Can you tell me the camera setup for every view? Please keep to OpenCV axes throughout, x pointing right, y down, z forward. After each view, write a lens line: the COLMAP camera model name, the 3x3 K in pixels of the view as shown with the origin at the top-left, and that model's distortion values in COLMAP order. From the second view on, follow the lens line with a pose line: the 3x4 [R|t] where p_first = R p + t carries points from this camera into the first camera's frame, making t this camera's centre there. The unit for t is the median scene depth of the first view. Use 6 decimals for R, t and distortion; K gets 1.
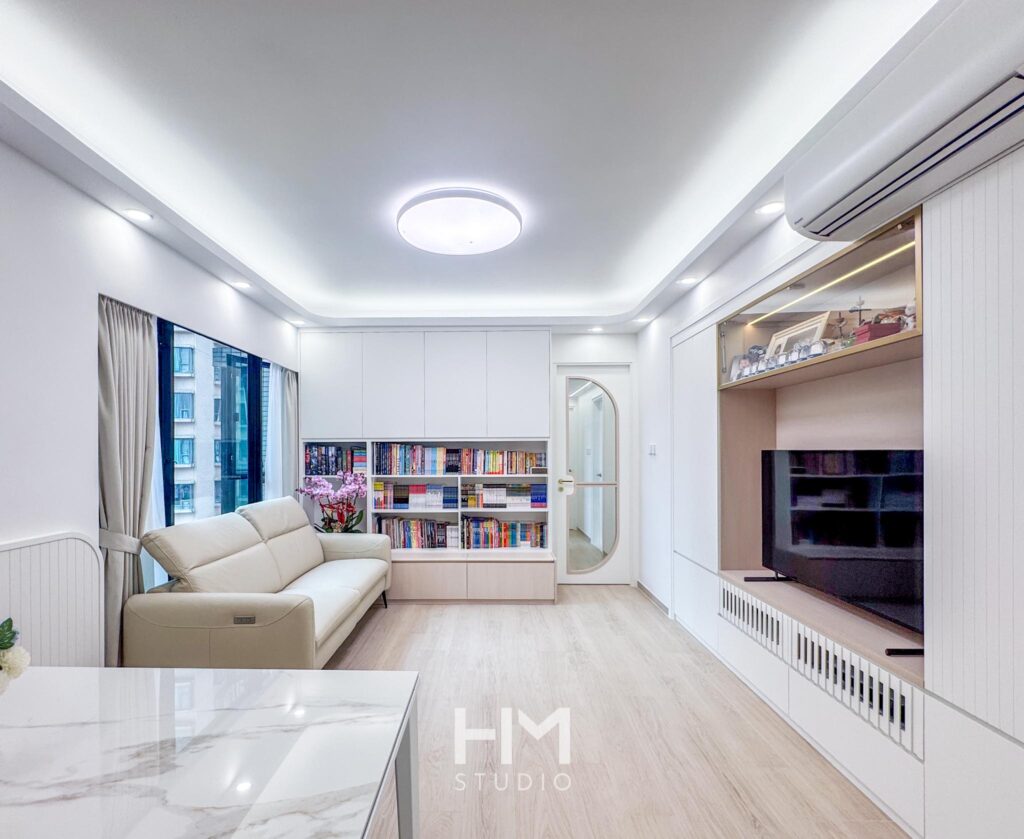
lens RADIAL K [[511.9, 0, 509.4], [0, 511.9, 451.0], [0, 0, 1]] dist [-0.002377, -0.000045]
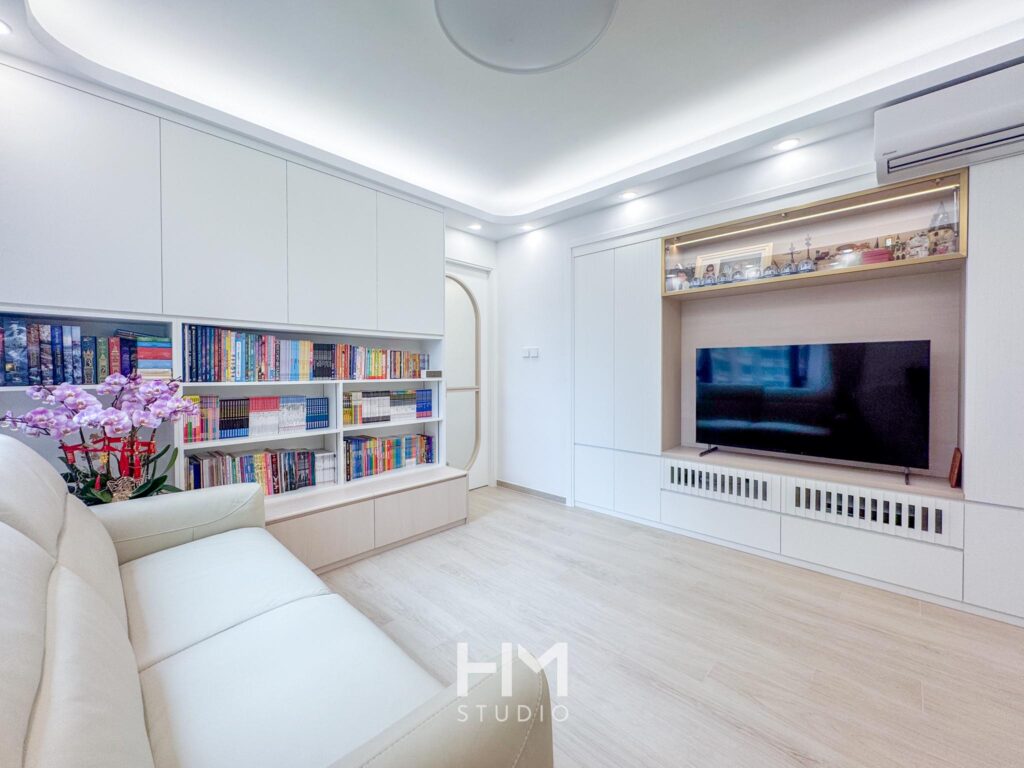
lens RADIAL K [[407.2, 0, 512.6], [0, 407.2, 376.2], [0, 0, 1]] dist [0.002032, 0.000051]
pose [[0.683636, -0.007834, 0.729781, -0.342681], [0.002024, 0.999959, 0.008838, 0.035982], [-0.729820, -0.004565, 0.683624, 0.427186]]
